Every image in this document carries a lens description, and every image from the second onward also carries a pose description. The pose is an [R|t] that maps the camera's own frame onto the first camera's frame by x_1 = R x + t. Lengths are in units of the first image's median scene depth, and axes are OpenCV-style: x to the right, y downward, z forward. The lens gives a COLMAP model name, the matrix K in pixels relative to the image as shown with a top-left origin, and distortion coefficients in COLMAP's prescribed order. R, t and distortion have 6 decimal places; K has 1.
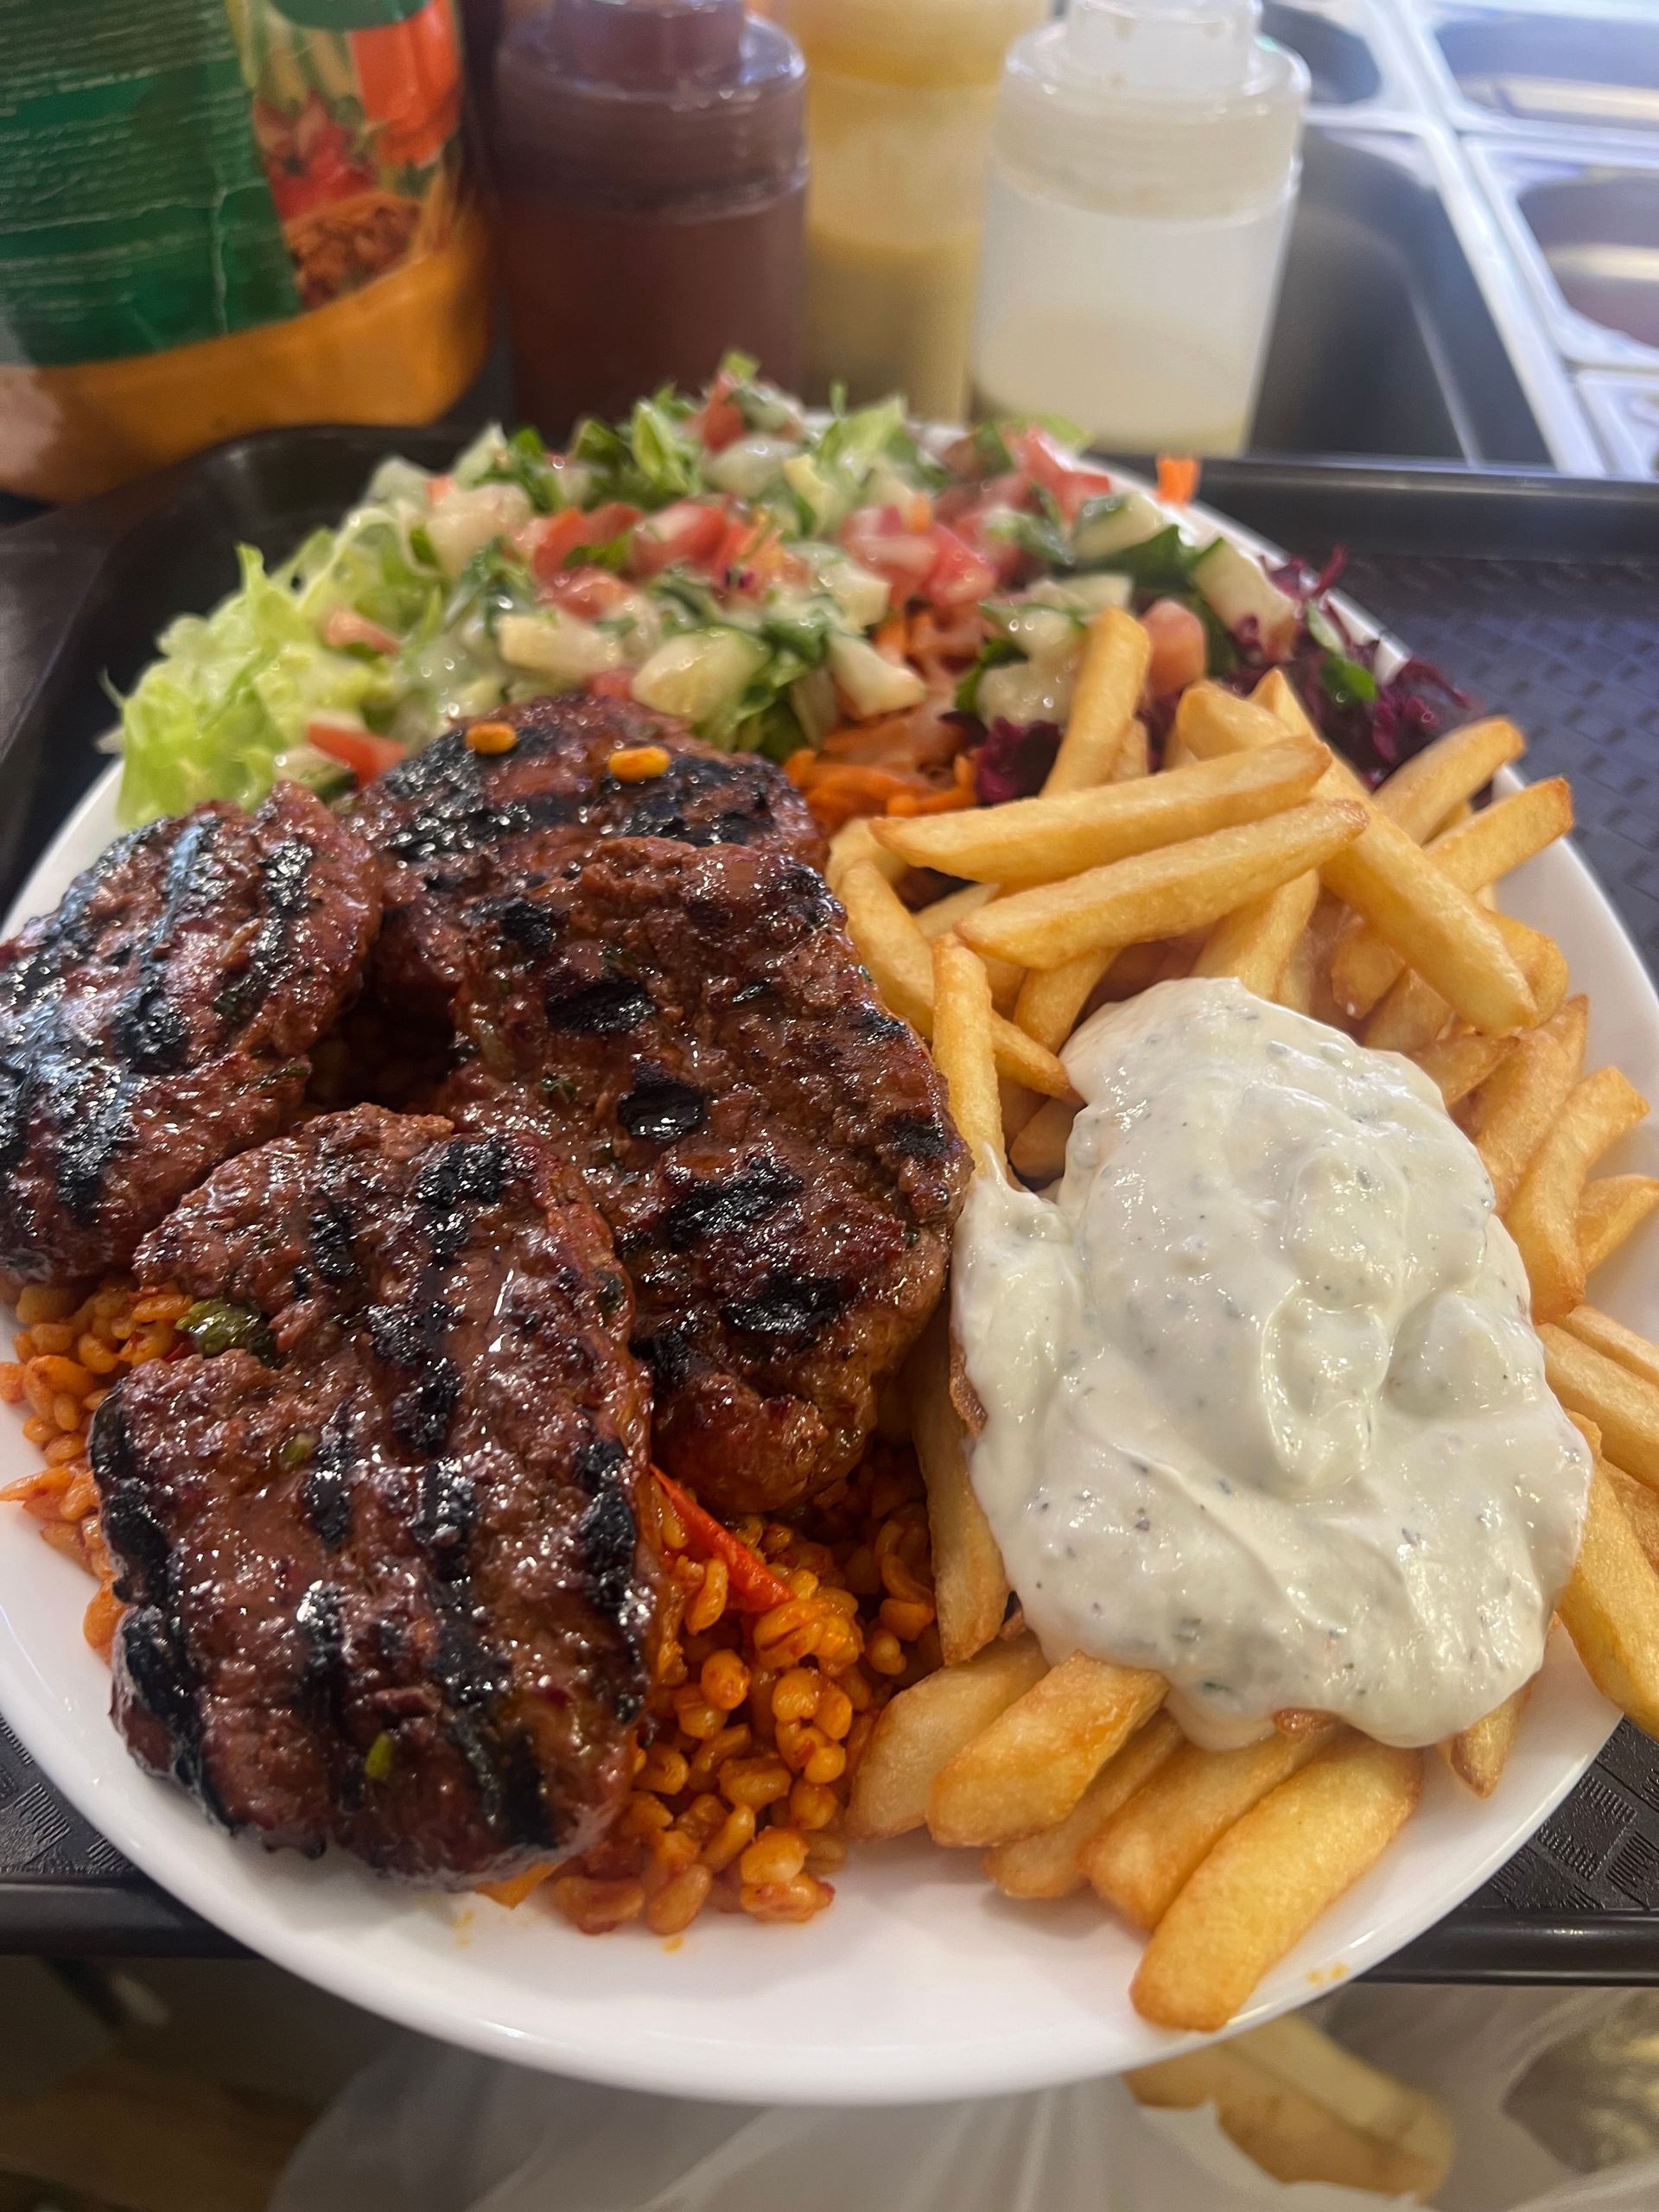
lens RADIAL K [[1843.8, 0, 829.5], [0, 1843.8, 1106.0], [0, 0, 1]] dist [-0.013861, -0.018985]
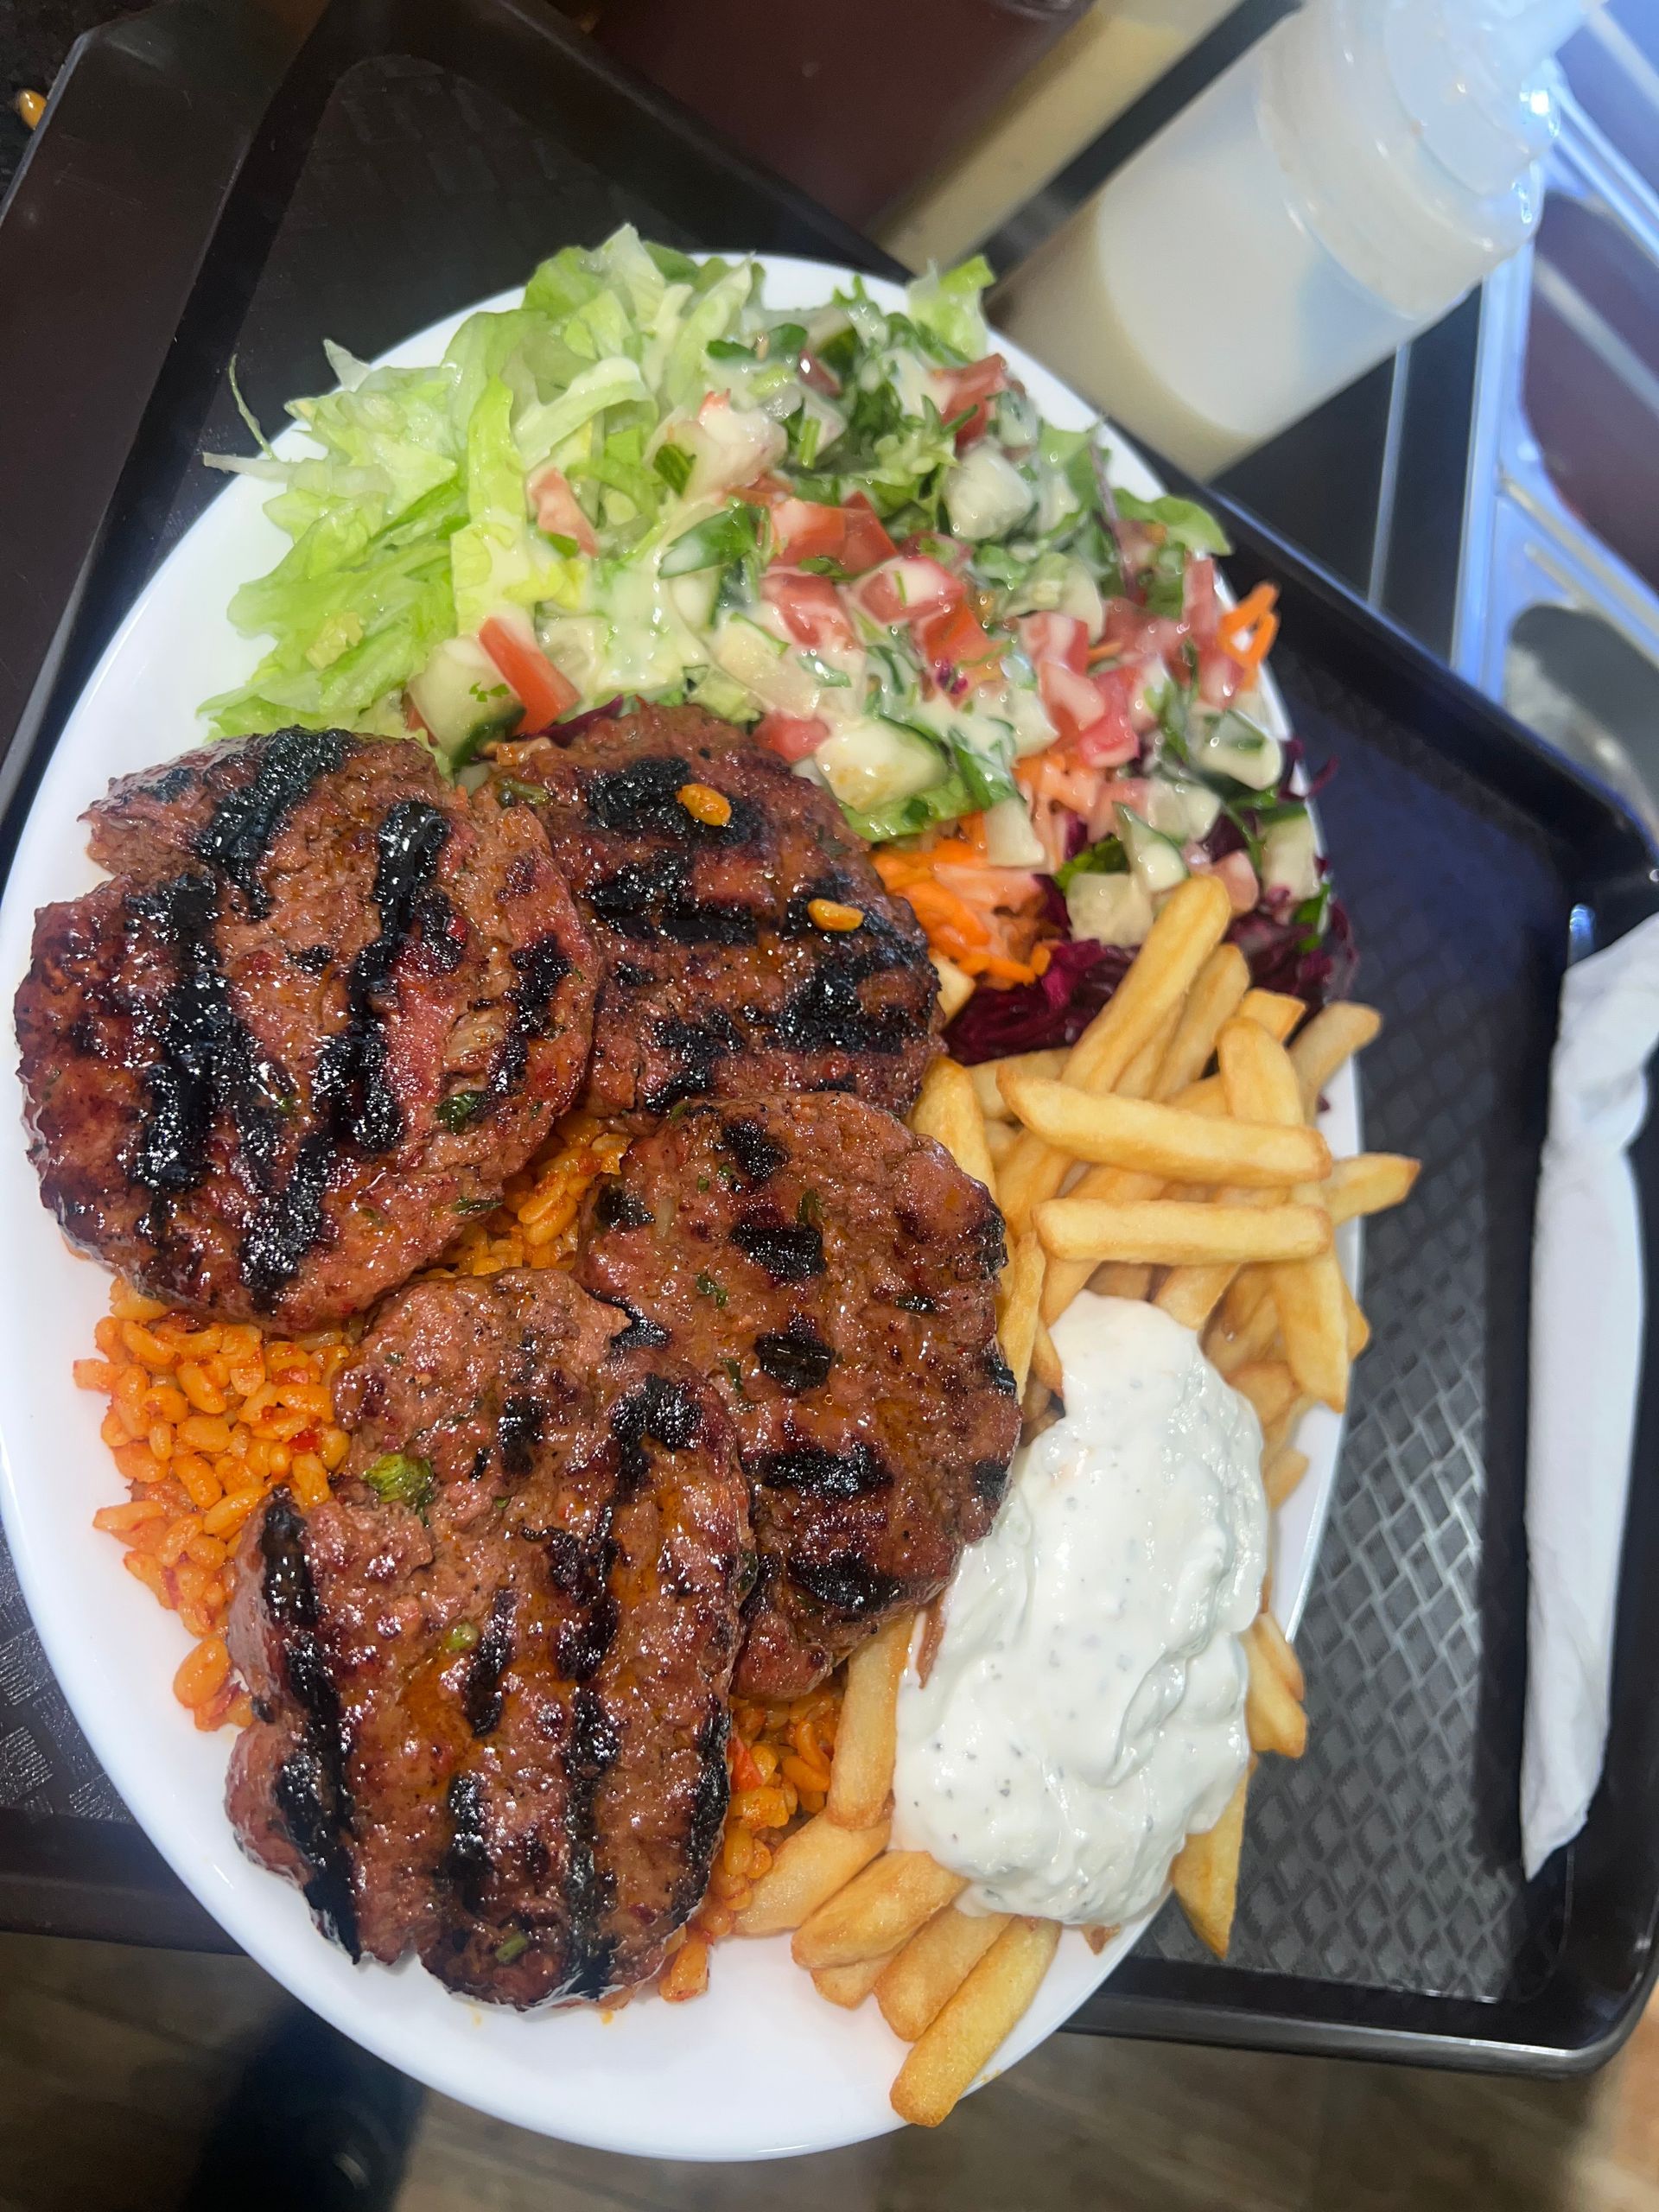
lens RADIAL K [[1843.8, 0, 829.5], [0, 1843.8, 1106.0], [0, 0, 1]] dist [-0.013861, -0.018985]
pose [[0.814098, 0.307295, 0.492762, -0.523900], [-0.486260, 0.824596, 0.289124, -0.356363], [-0.317483, -0.474986, 0.820727, 0.106779]]
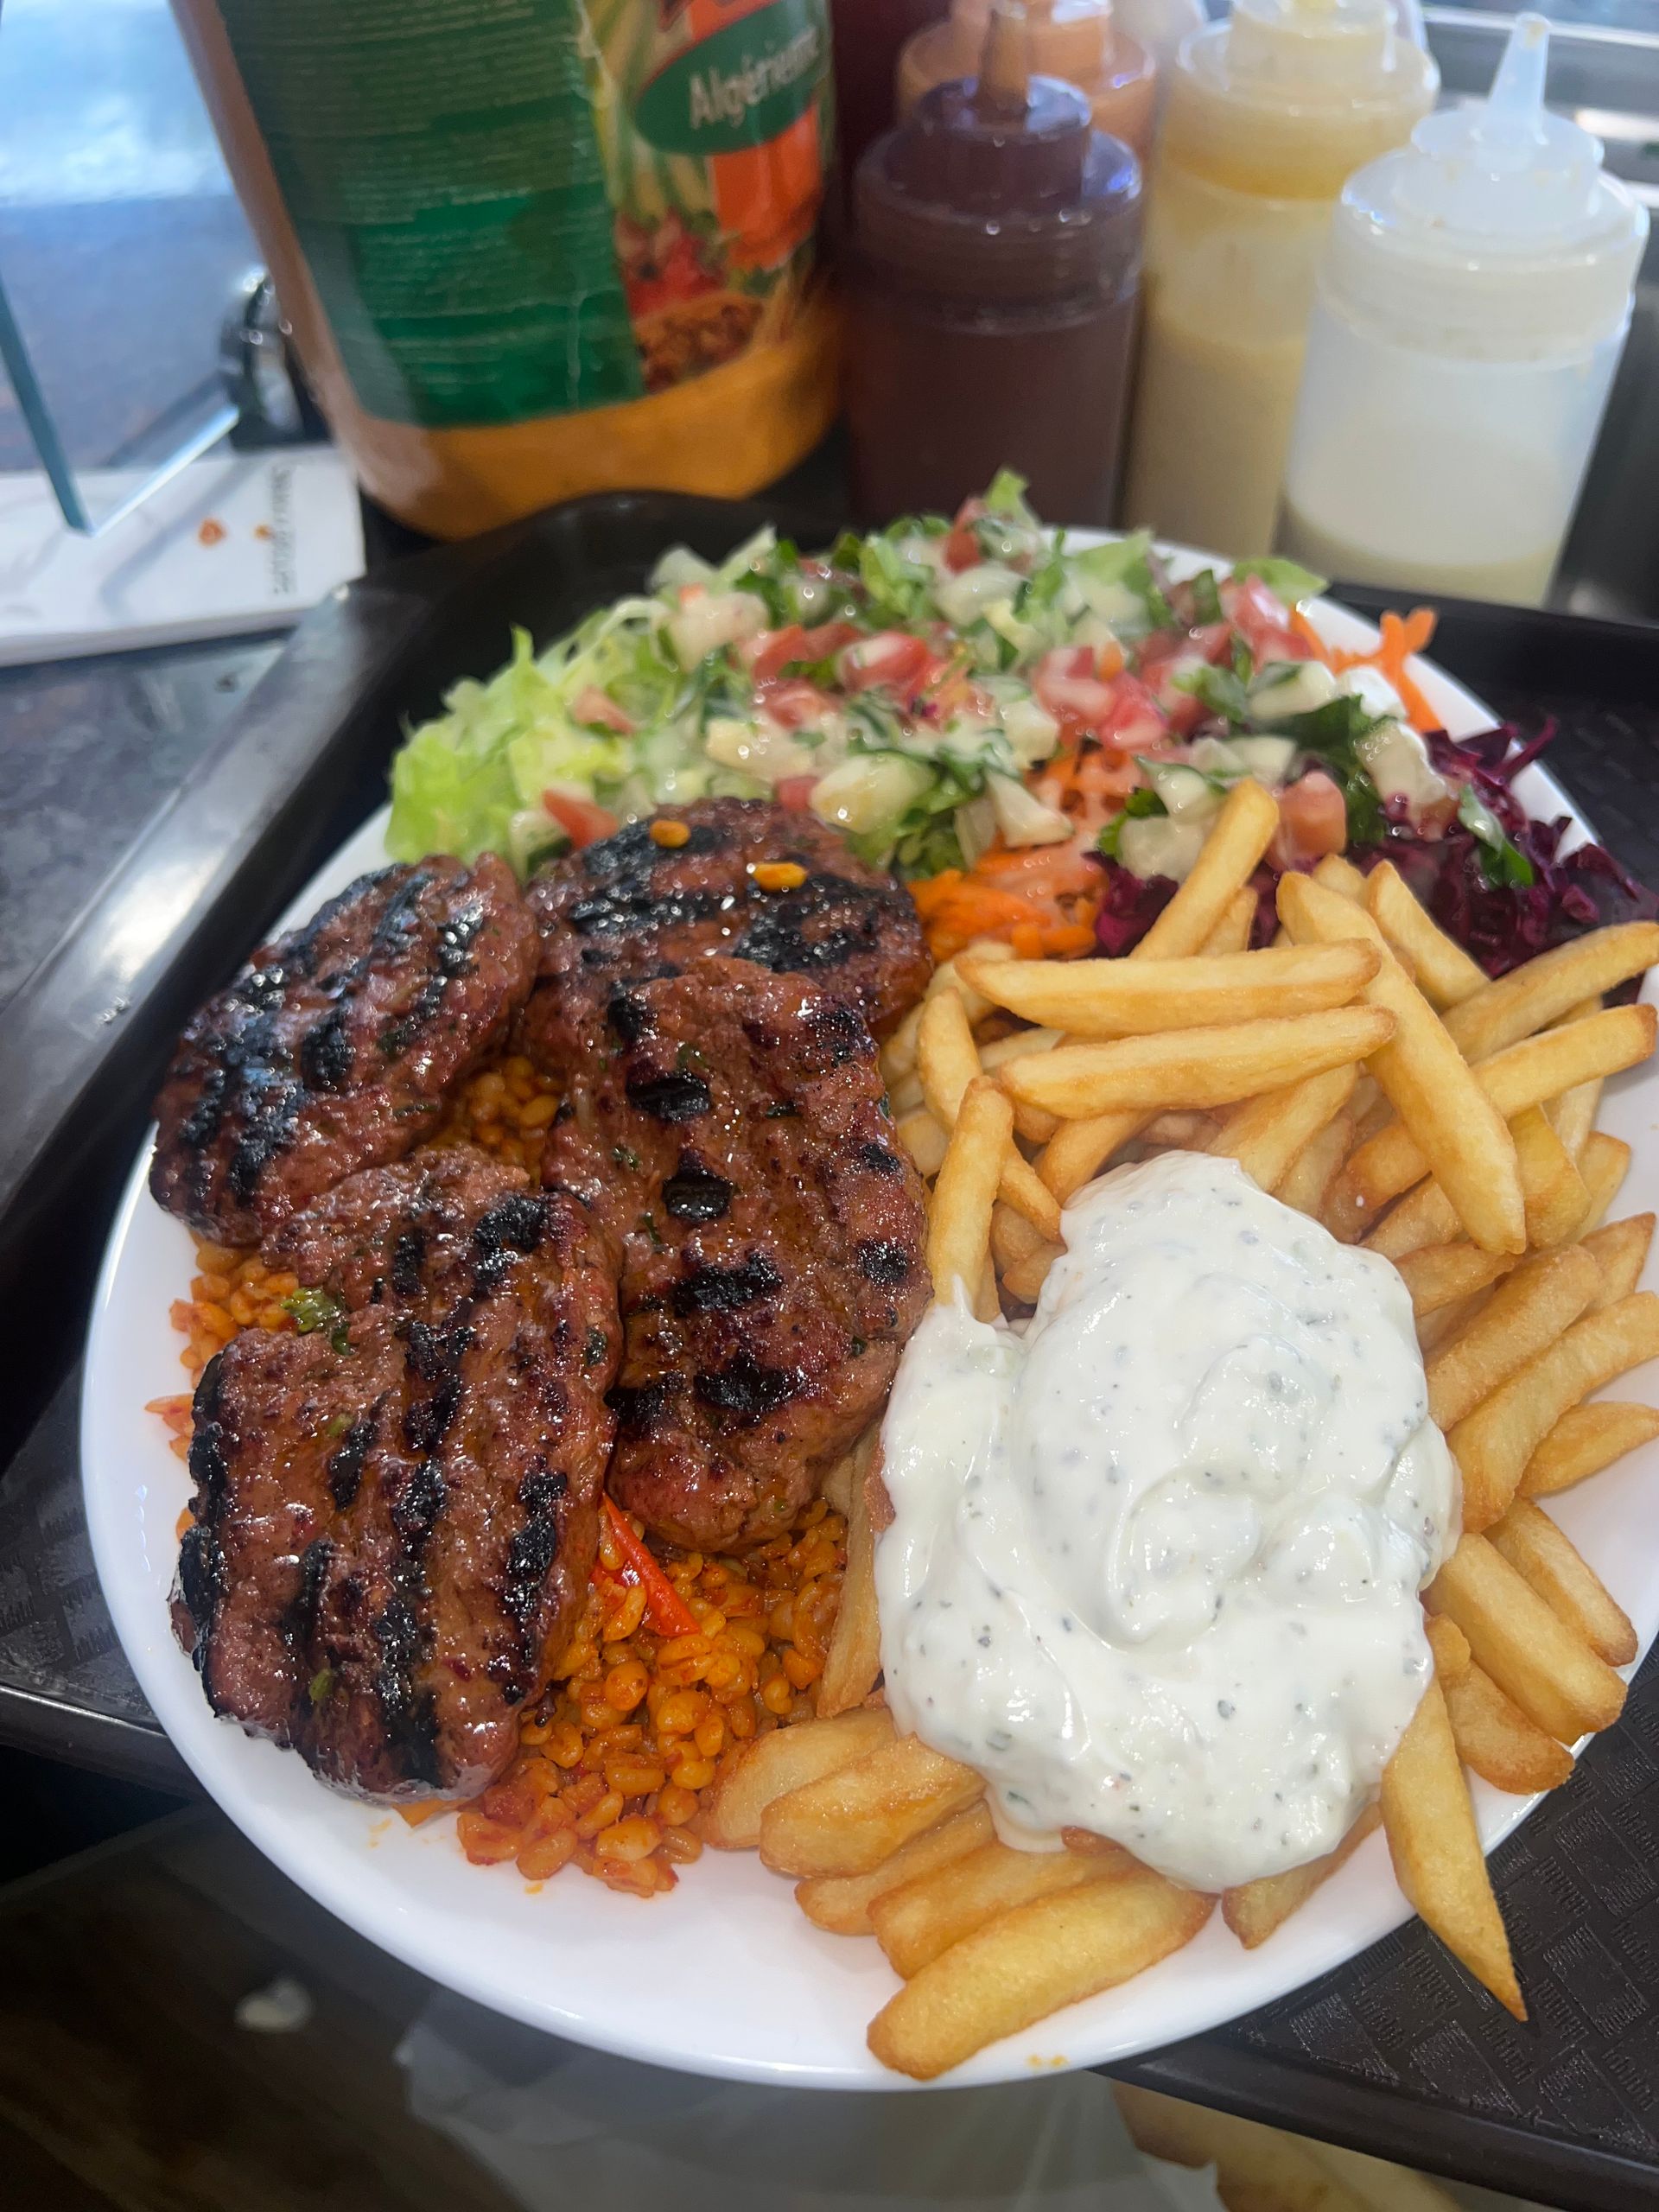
lens RADIAL K [[1843.8, 0, 829.5], [0, 1843.8, 1106.0], [0, 0, 1]] dist [-0.013861, -0.018985]
pose [[0.959809, 0.161297, -0.229672, 0.192330], [-0.155708, 0.986894, 0.042381, -0.089579], [0.233498, -0.004916, 0.972345, -0.090536]]
